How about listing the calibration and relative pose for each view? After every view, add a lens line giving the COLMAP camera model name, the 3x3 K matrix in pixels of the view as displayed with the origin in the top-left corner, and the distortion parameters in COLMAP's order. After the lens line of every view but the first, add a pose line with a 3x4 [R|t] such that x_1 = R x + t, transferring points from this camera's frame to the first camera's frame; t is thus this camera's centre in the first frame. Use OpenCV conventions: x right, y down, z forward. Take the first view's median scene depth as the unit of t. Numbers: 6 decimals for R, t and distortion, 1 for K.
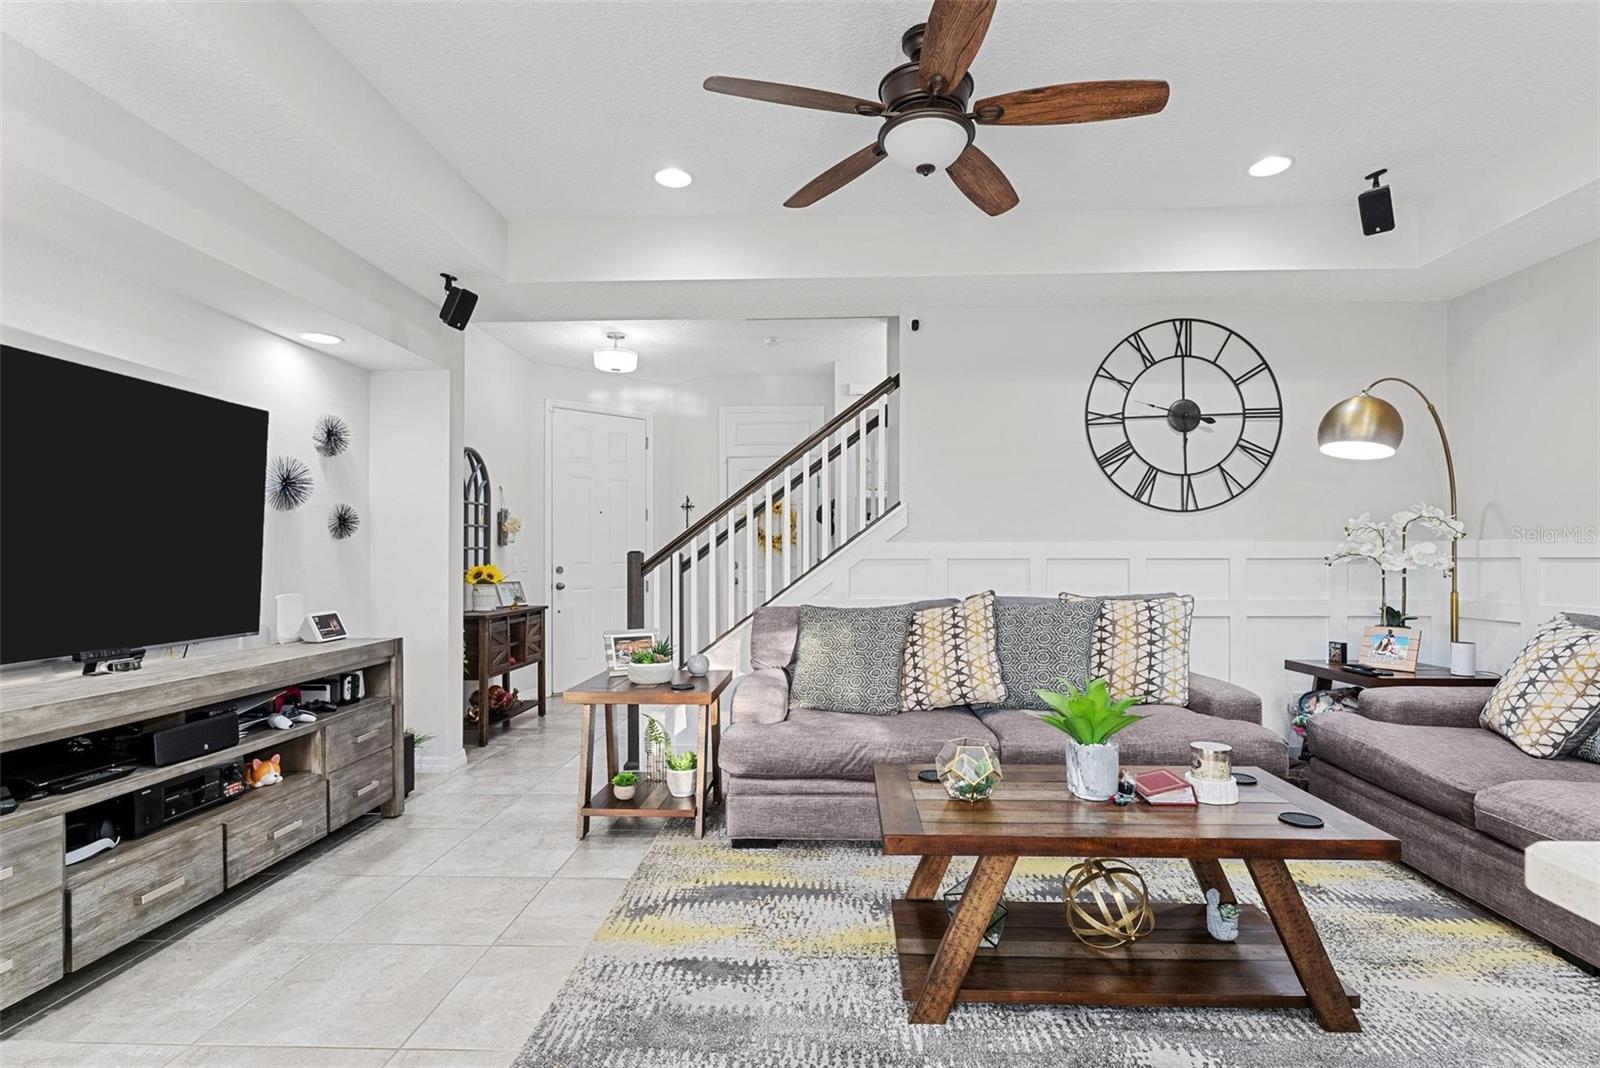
lens RADIAL K [[793.3, 0, 814.7], [0, 793.3, 556.1], [0, 0, 1]] dist [-0.002868, -0.001021]
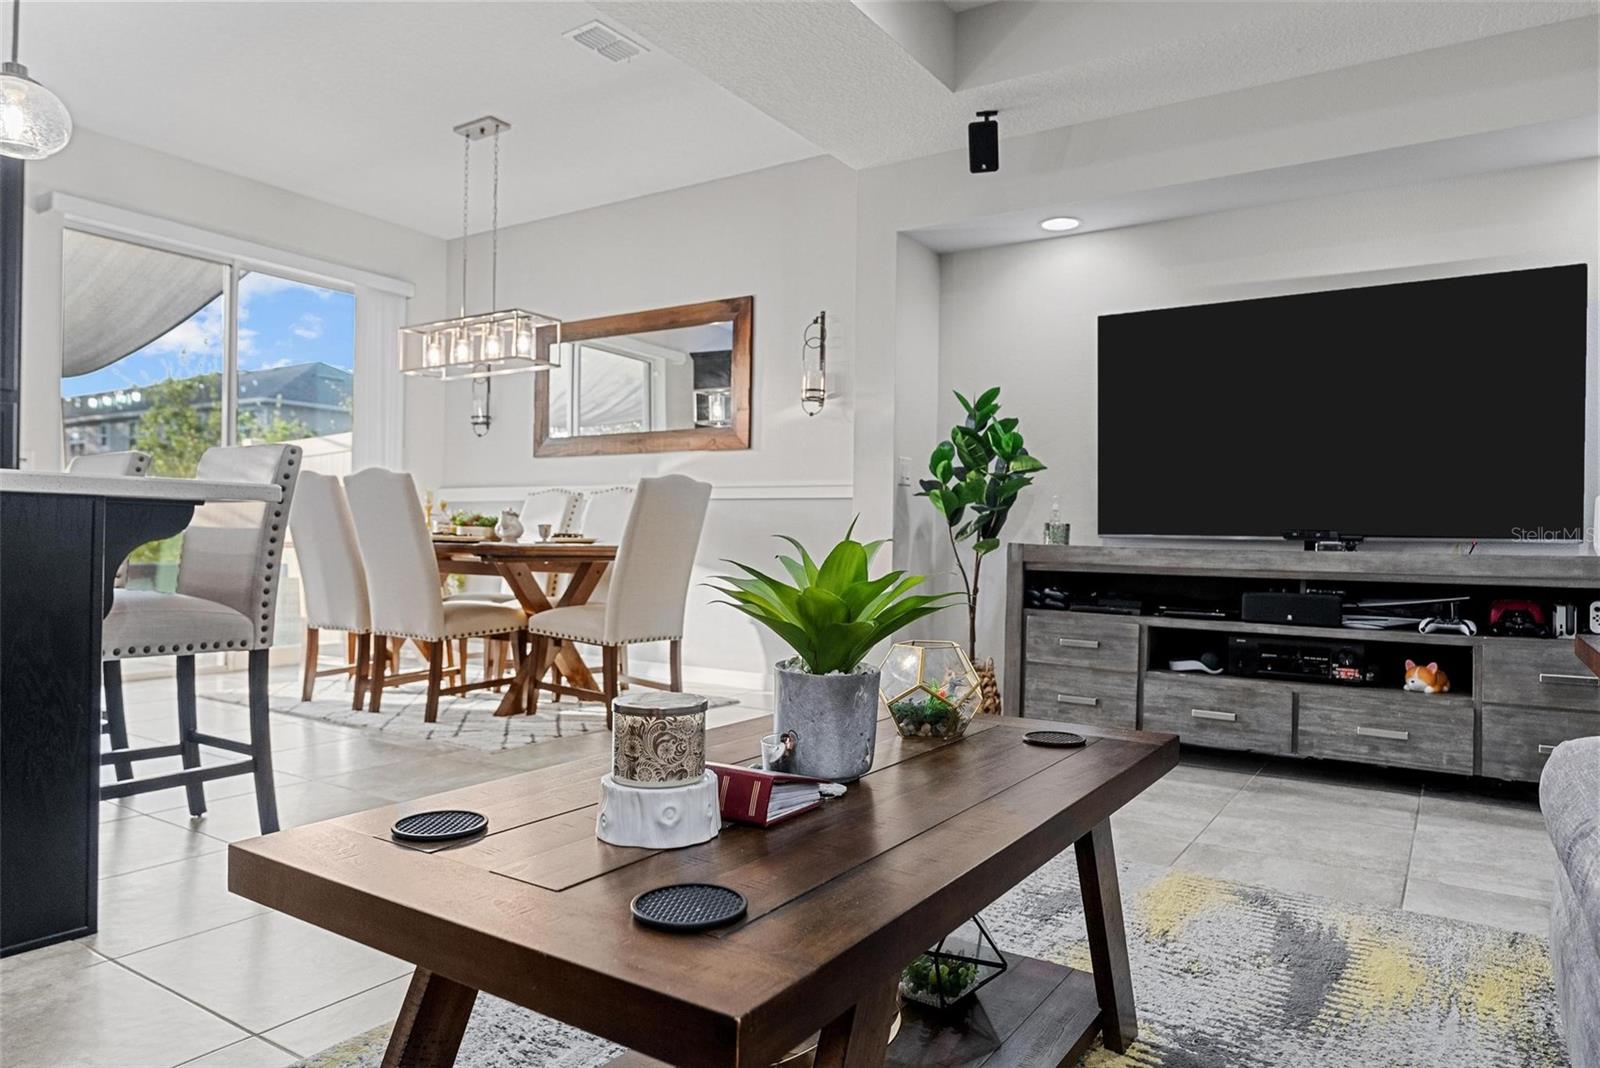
lens RADIAL K [[1012.8, 0, 806.3], [0, 1012.8, 536.0], [0, 0, 1]] dist [0.002595, -0.002680]
pose [[-0.520959, -0.006619, -0.853556, 0.528048], [-0.013589, 0.999908, 0.000539, 0.092035], [0.853473, 0.011880, -0.521001, 0.783524]]
